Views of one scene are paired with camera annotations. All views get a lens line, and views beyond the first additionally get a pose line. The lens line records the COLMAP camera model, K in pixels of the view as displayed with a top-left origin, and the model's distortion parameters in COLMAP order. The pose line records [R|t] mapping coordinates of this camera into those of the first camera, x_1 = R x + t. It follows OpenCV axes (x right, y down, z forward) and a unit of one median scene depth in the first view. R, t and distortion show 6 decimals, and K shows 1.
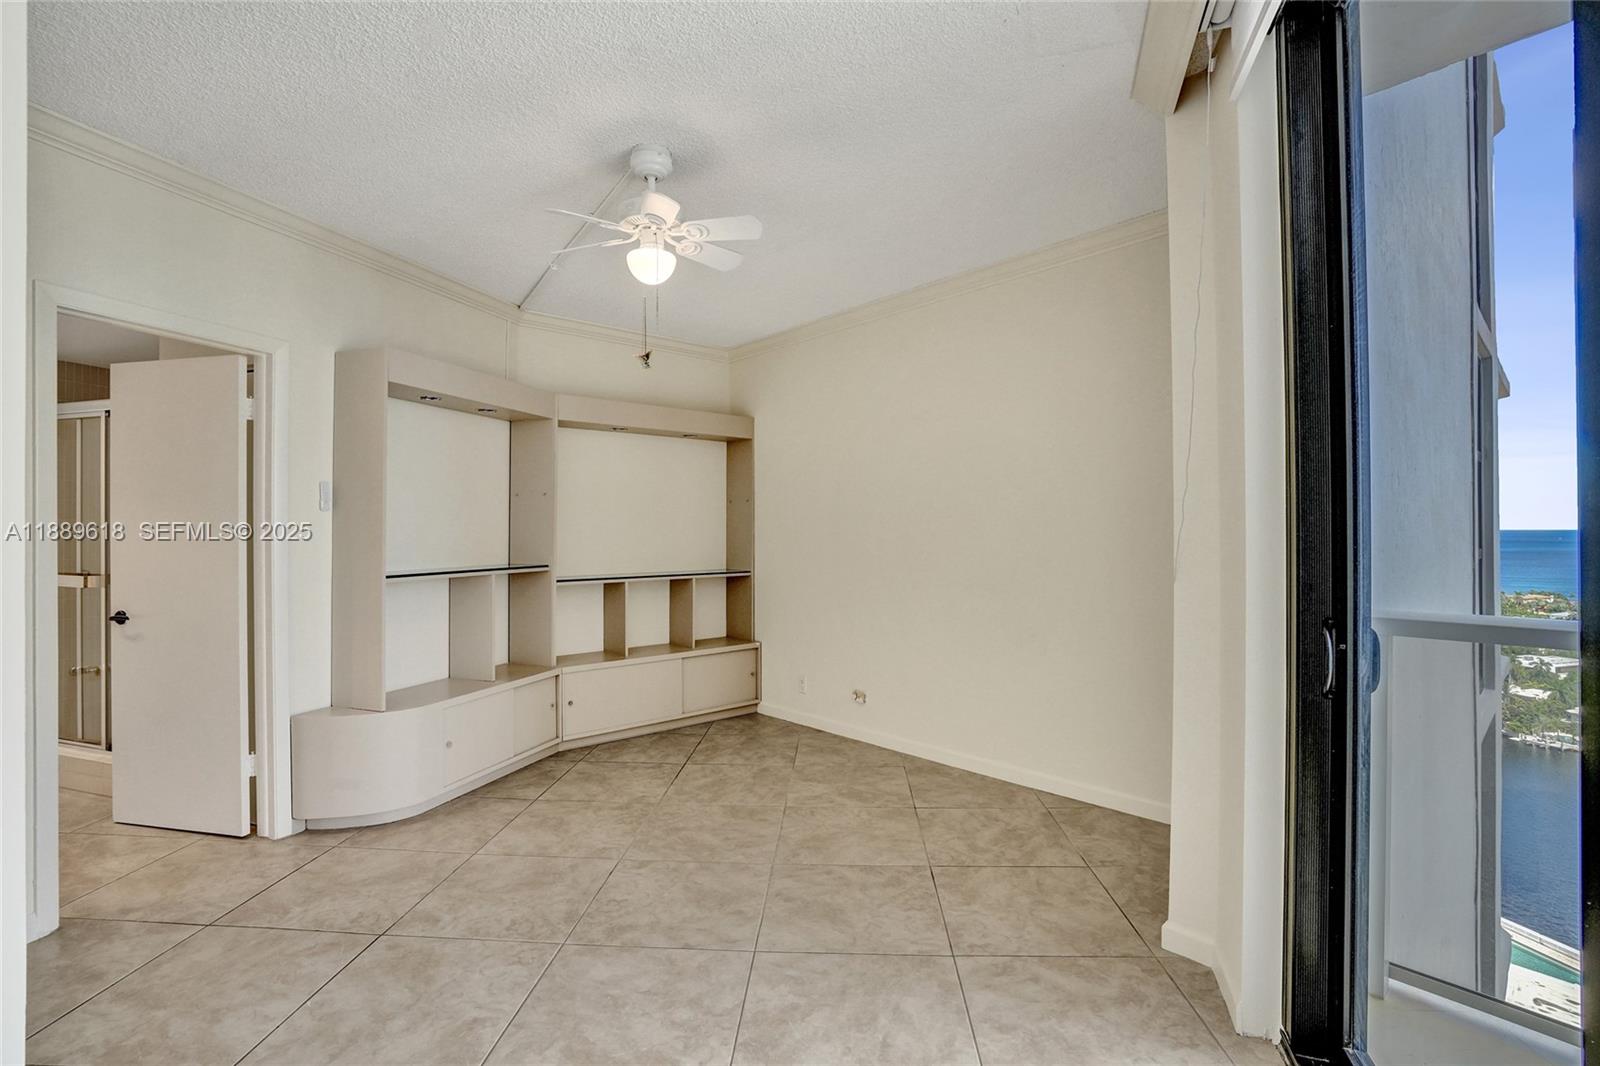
lens RADIAL K [[729.6, 0, 801.0], [0, 729.6, 530.9], [0, 0, 1]] dist [-0.005548, 0.001278]
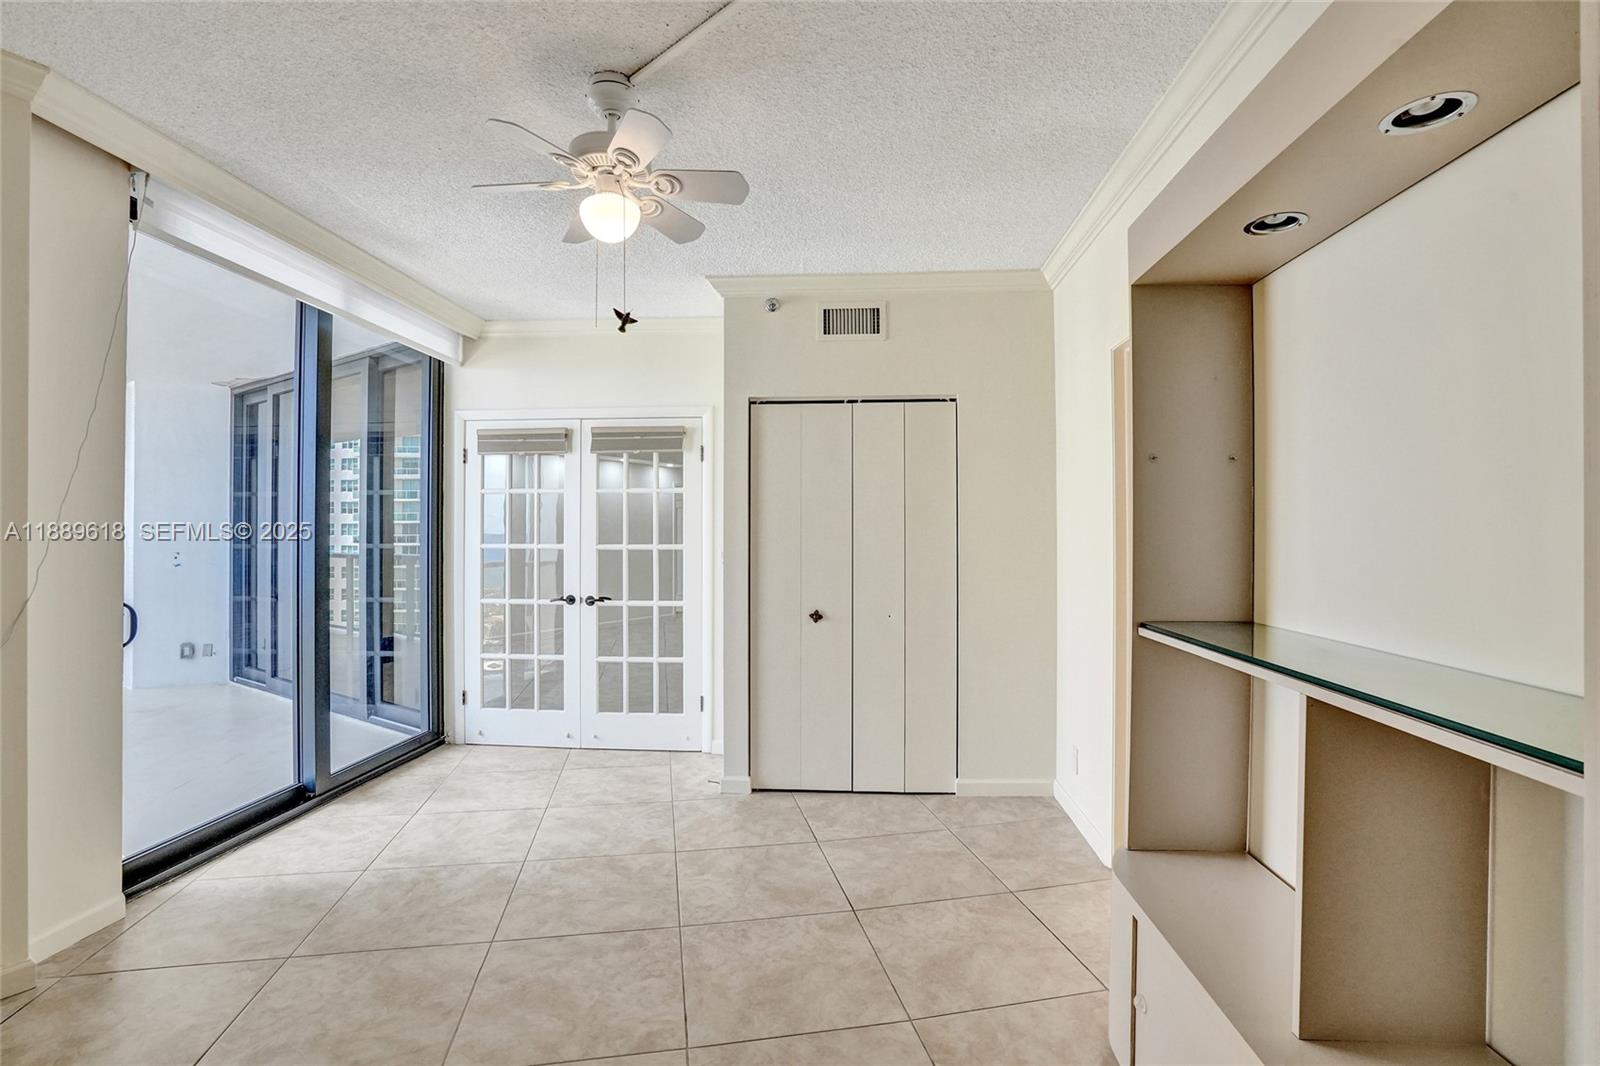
lens RADIAL K [[729.6, 0, 794.1], [0, 729.6, 532.9], [0, 0, 1]] dist [-0.005548, 0.001278]
pose [[-0.971003, 0.008370, -0.238922, -0.249738], [0.008952, 0.999959, -0.001348, -0.014344], [0.238901, -0.003448, -0.971038, 2.199155]]
